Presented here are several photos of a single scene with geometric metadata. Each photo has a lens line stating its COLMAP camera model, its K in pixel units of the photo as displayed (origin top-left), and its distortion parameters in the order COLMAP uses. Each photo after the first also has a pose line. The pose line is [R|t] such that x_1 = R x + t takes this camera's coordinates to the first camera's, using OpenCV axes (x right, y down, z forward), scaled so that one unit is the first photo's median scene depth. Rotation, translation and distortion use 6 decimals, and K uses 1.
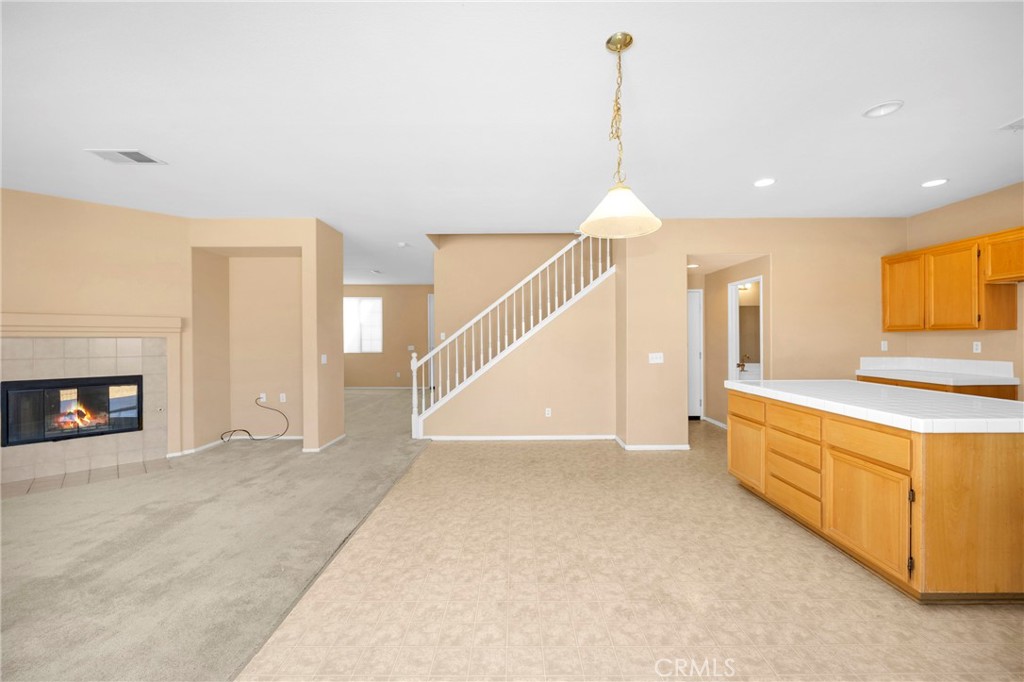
lens RADIAL K [[409.1, 0, 512.3], [0, 409.1, 343.0], [0, 0, 1]] dist [-0.007408, 0.001016]
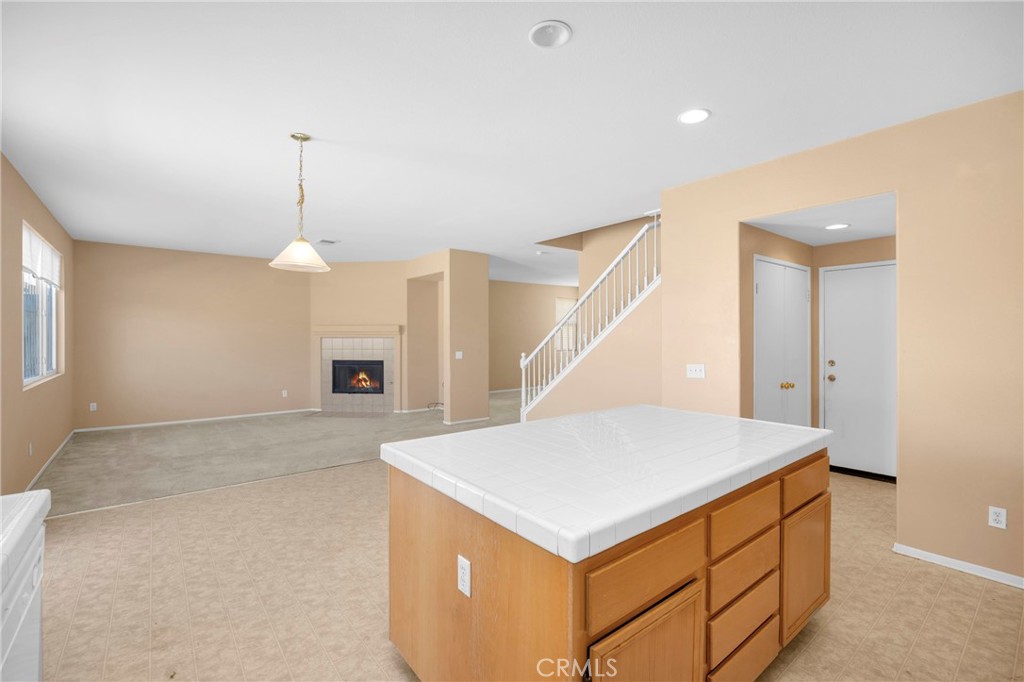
lens RADIAL K [[449.1, 0, 508.6], [0, 449.1, 338.5], [0, 0, 1]] dist [-0.011406, 0.001096]
pose [[0.624990, 0.008683, -0.780585, 0.949295], [-0.010216, 0.999943, 0.002943, -0.023903], [0.780566, 0.006135, 0.625043, 0.290149]]
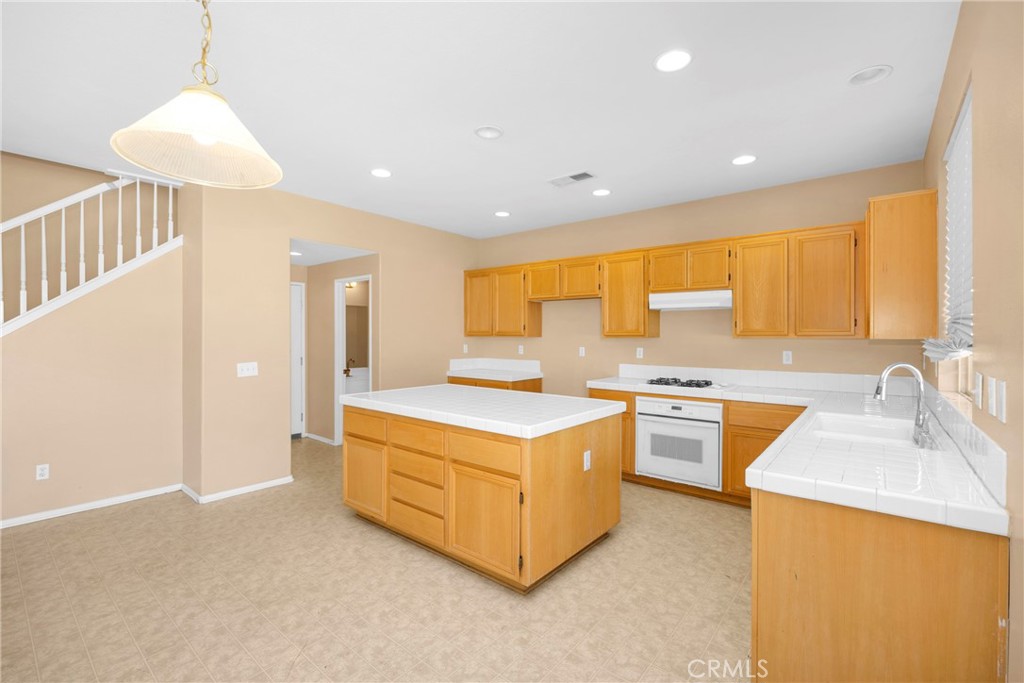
lens RADIAL K [[449.1, 0, 510.6], [0, 449.1, 338.3], [0, 0, 1]] dist [-0.011406, 0.001096]
pose [[0.630701, 0.004710, 0.776012, 0.026065], [0.000152, 0.999981, -0.006193, -0.018091], [-0.776026, 0.004024, 0.630688, 0.139554]]
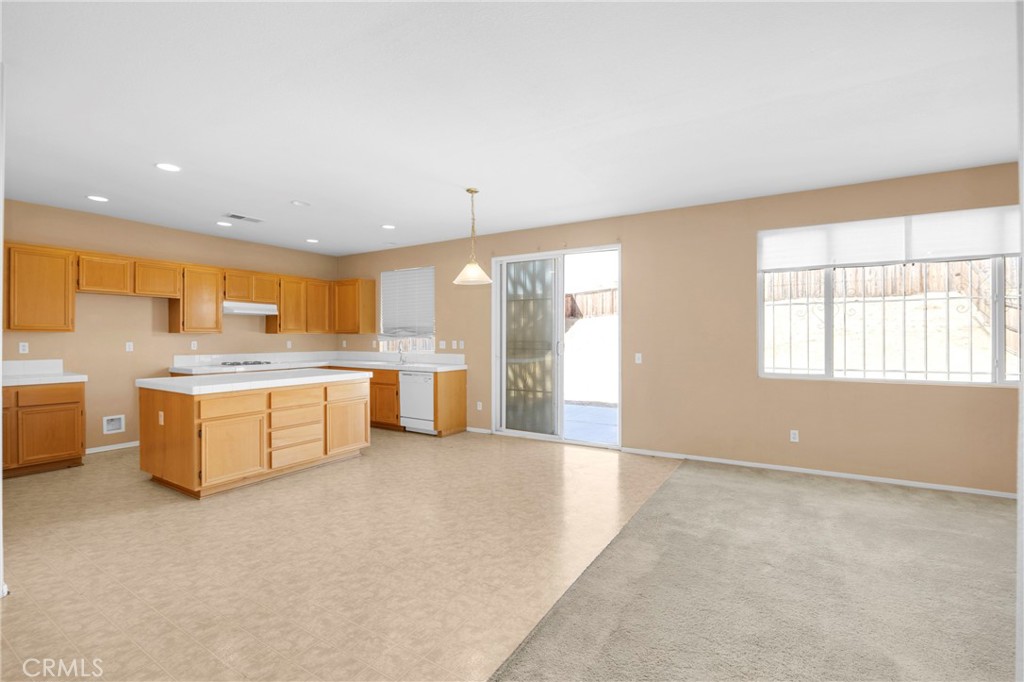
lens RADIAL K [[451.7, 0, 510.7], [0, 451.7, 333.9], [0, 0, 1]] dist [-0.018695, 0.000285]
pose [[-0.853112, 0.010487, 0.521623, -0.523089], [0.011502, 0.999933, -0.001291, -0.010590], [-0.521602, 0.004898, -0.853175, 1.382955]]
